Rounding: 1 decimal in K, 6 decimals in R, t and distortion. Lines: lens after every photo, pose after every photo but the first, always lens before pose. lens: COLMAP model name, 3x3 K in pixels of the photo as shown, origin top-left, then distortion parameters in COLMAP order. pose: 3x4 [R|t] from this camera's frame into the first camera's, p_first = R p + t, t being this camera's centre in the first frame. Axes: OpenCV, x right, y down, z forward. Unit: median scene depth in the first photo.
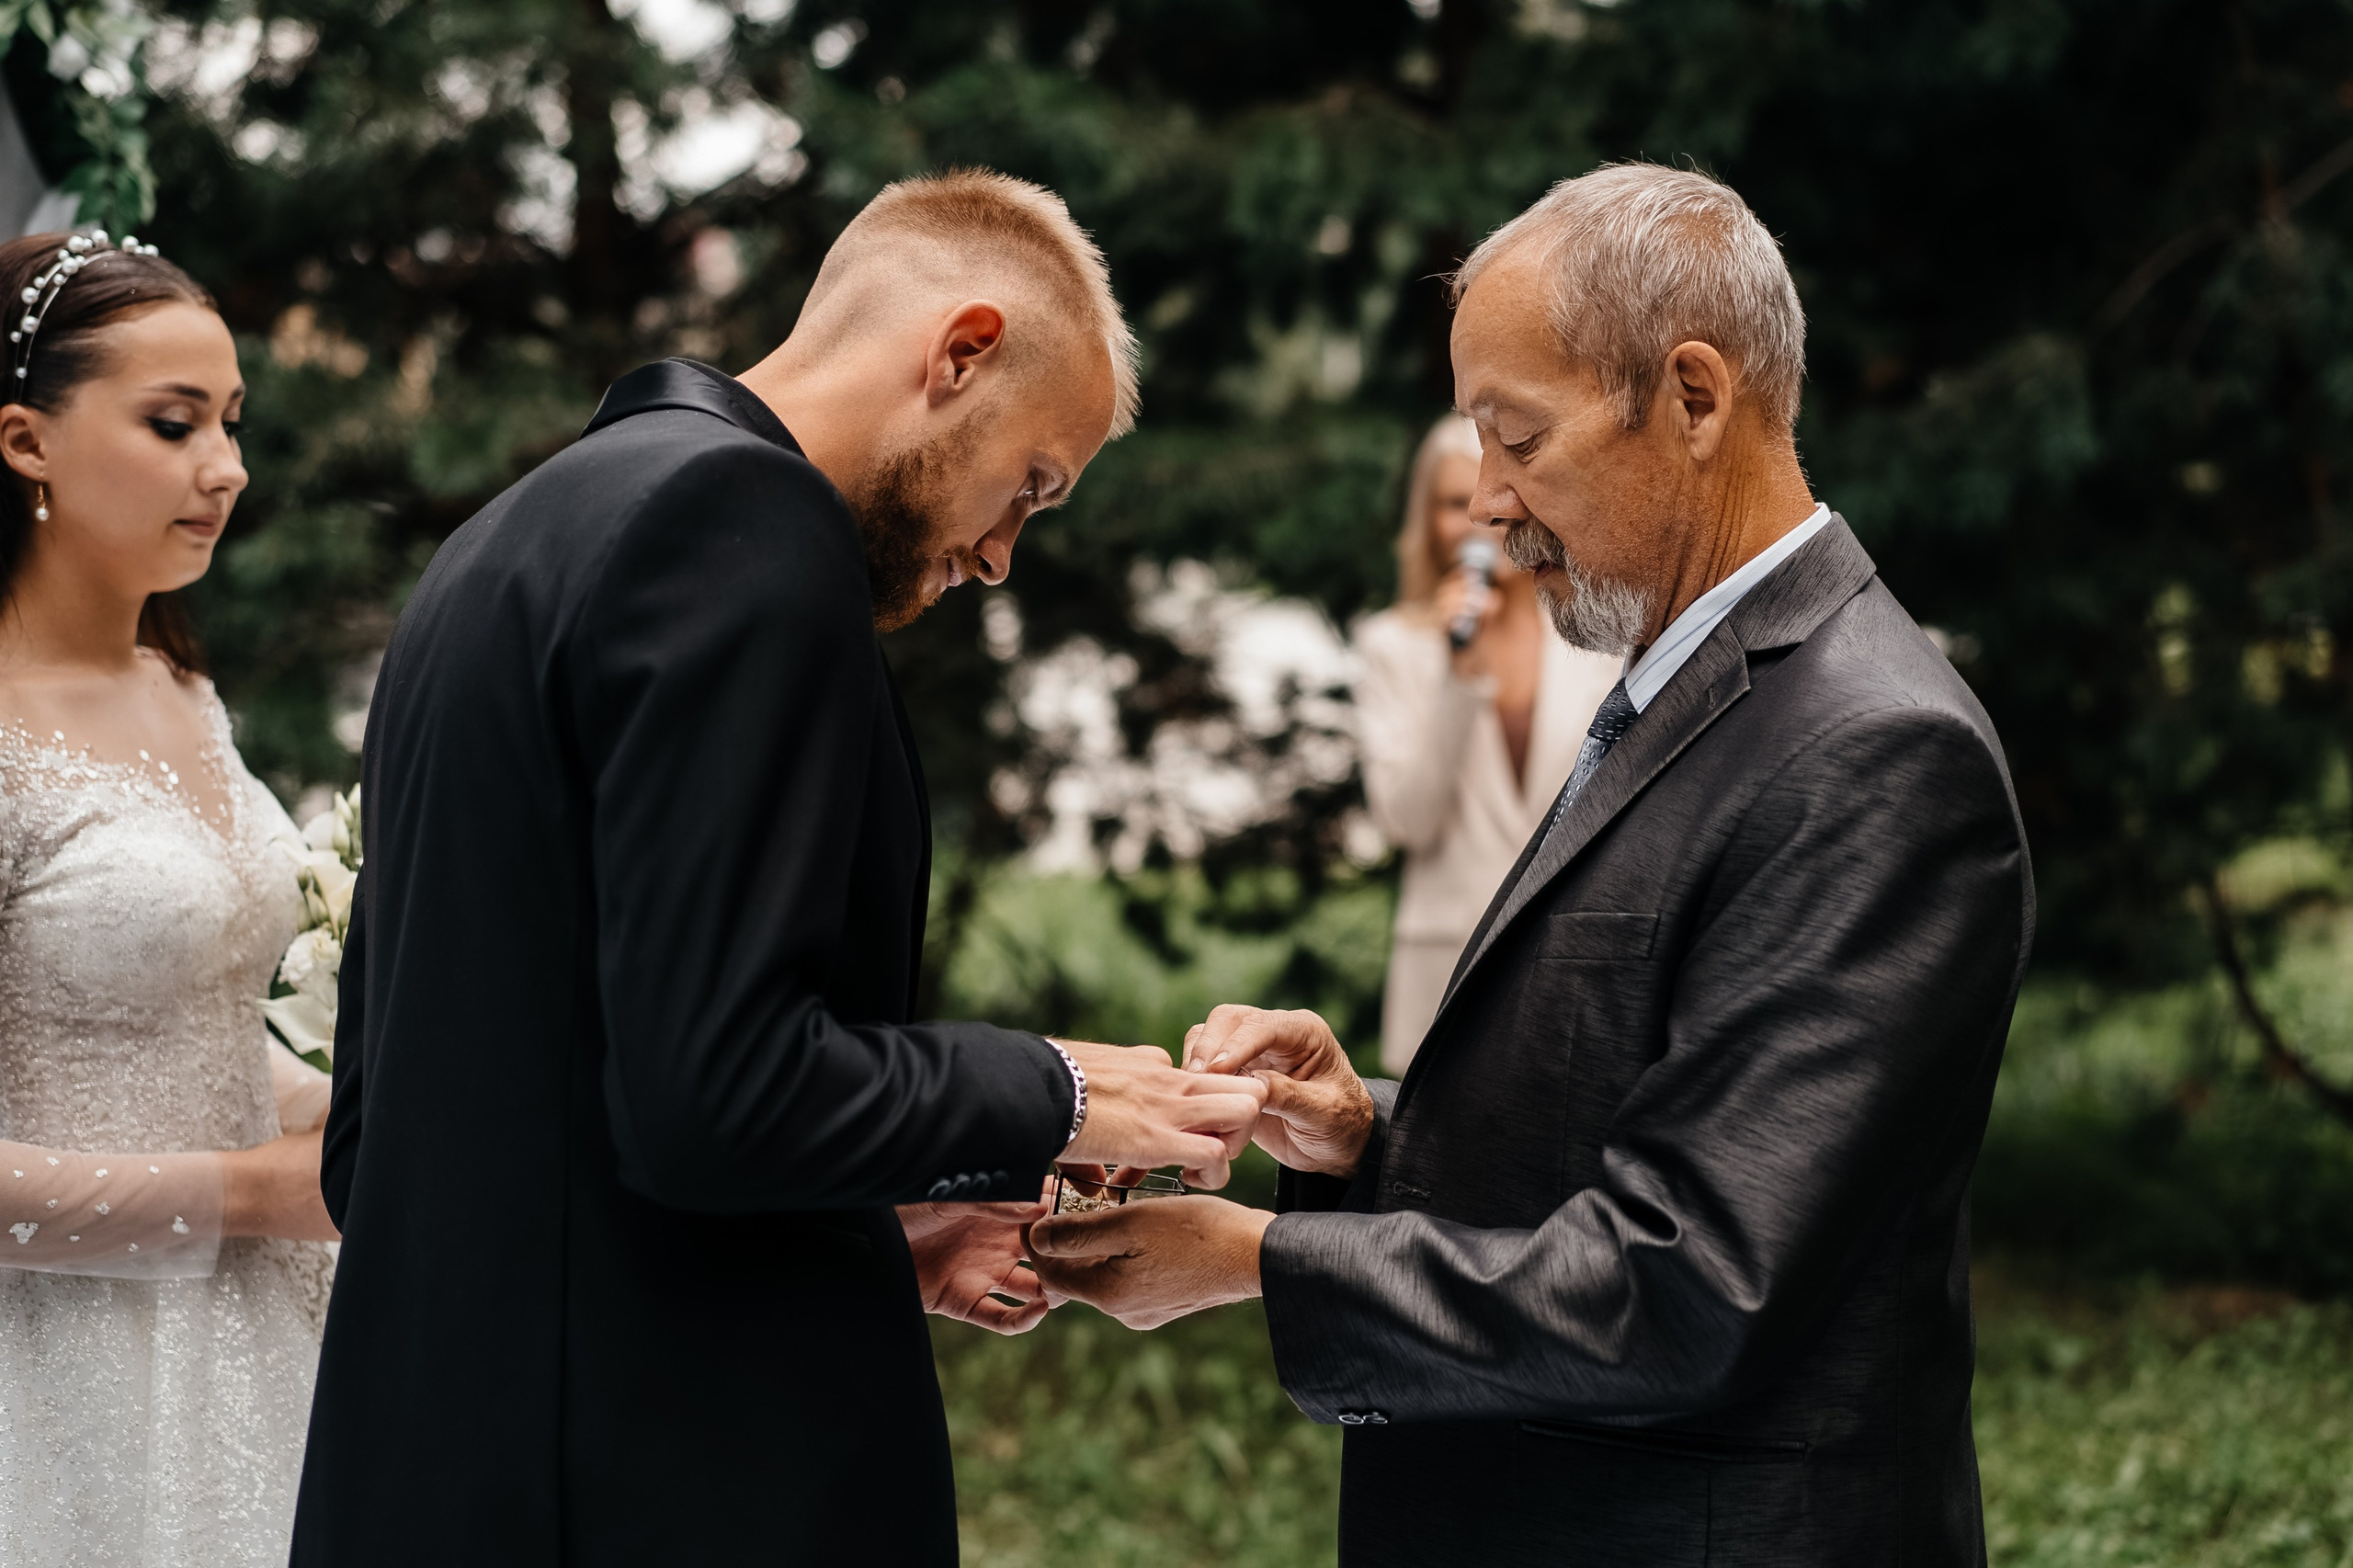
lens RADIAL K [[4049.1, 0, 1177.7], [0, 4049.1, 784.5], [0, 0, 1]] dist [-0.363429, -0.119512]
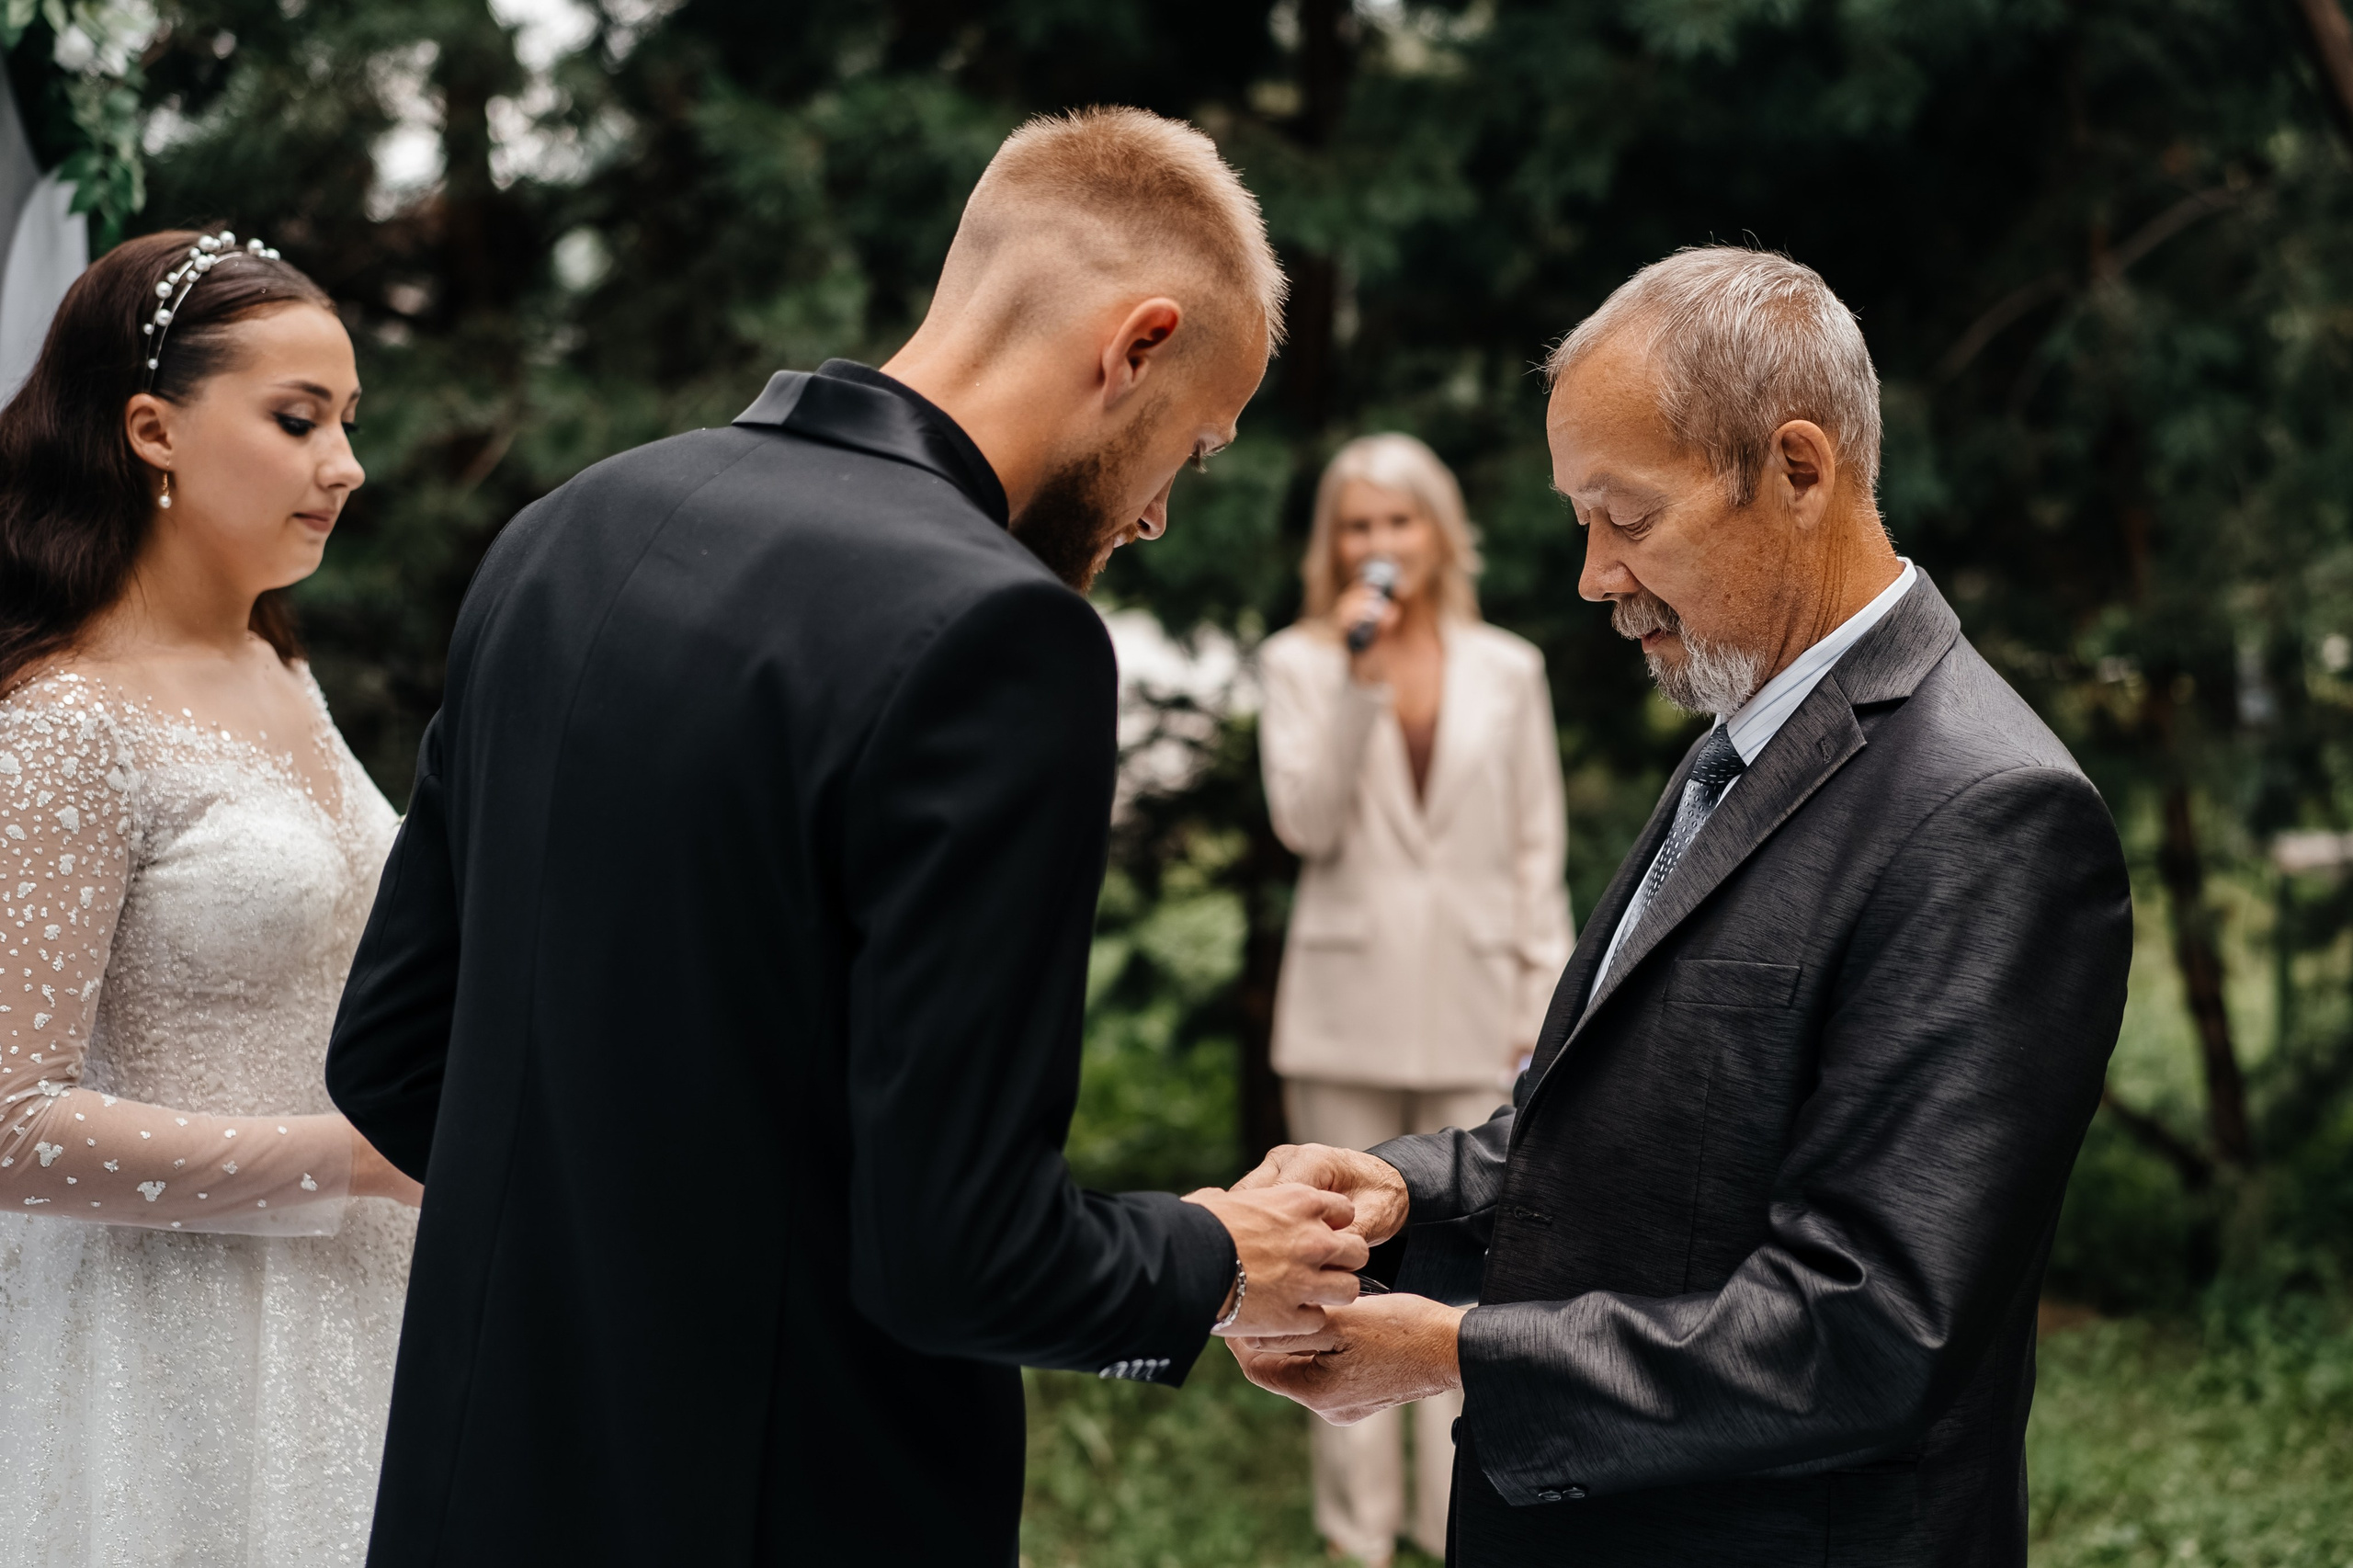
lens RADIAL K [[4049.1, 0, 1177.7], [0, 4049.1, 784.5], [0, 0, 1]] dist [-0.363429, -0.119512]
pose [[0.995507, 0.037486, 0.086948, -0.112337], [-0.037858, 0.999280, 0.002626, -0.007240], [-0.086787, -0.005906, 0.996209, -0.062559]]
